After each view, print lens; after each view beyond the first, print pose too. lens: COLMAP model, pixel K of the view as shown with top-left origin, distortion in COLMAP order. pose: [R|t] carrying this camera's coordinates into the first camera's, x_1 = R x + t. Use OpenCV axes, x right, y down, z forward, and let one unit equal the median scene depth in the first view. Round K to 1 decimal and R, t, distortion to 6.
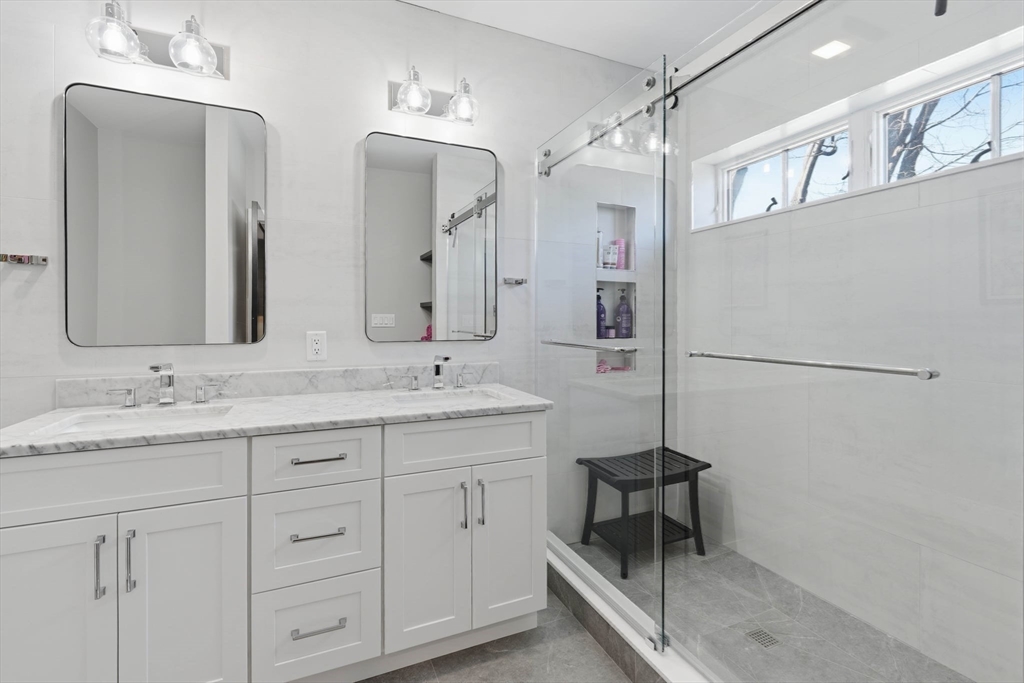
lens RADIAL K [[470.6, 0, 527.7], [0, 470.6, 319.7], [0, 0, 1]] dist [-0.002075, 0.000199]
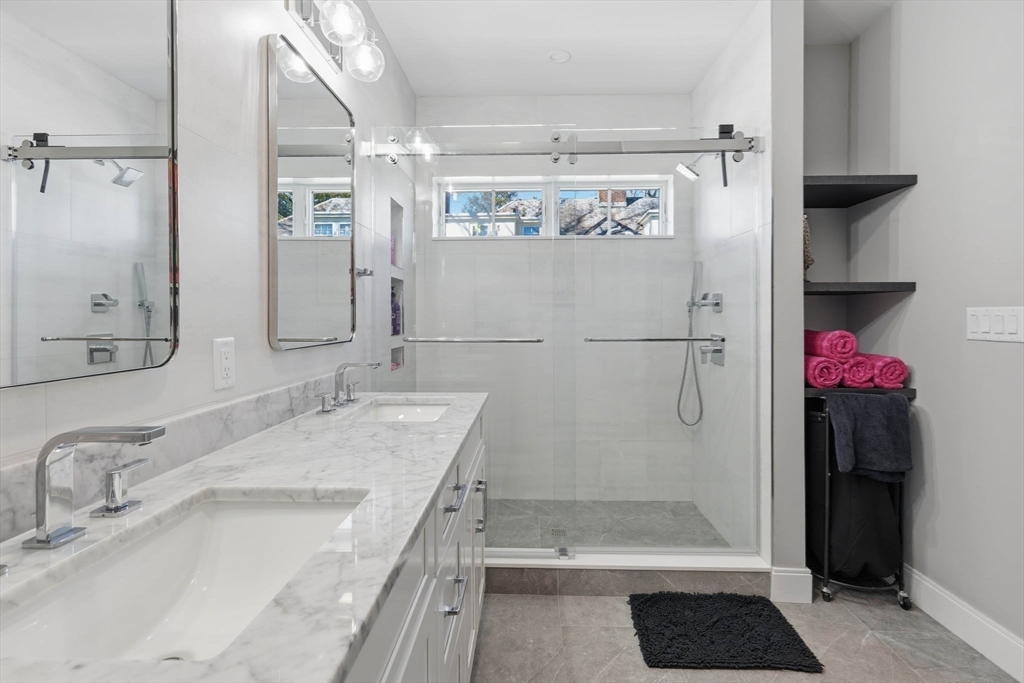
lens RADIAL K [[470.6, 0, 513.1], [0, 470.6, 317.5], [0, 0, 1]] dist [-0.002075, 0.000199]
pose [[0.455173, -0.004757, 0.890390, -0.807357], [0.008114, 0.999966, 0.001195, 0.000694], [-0.890366, 0.006681, 0.455196, 0.414121]]
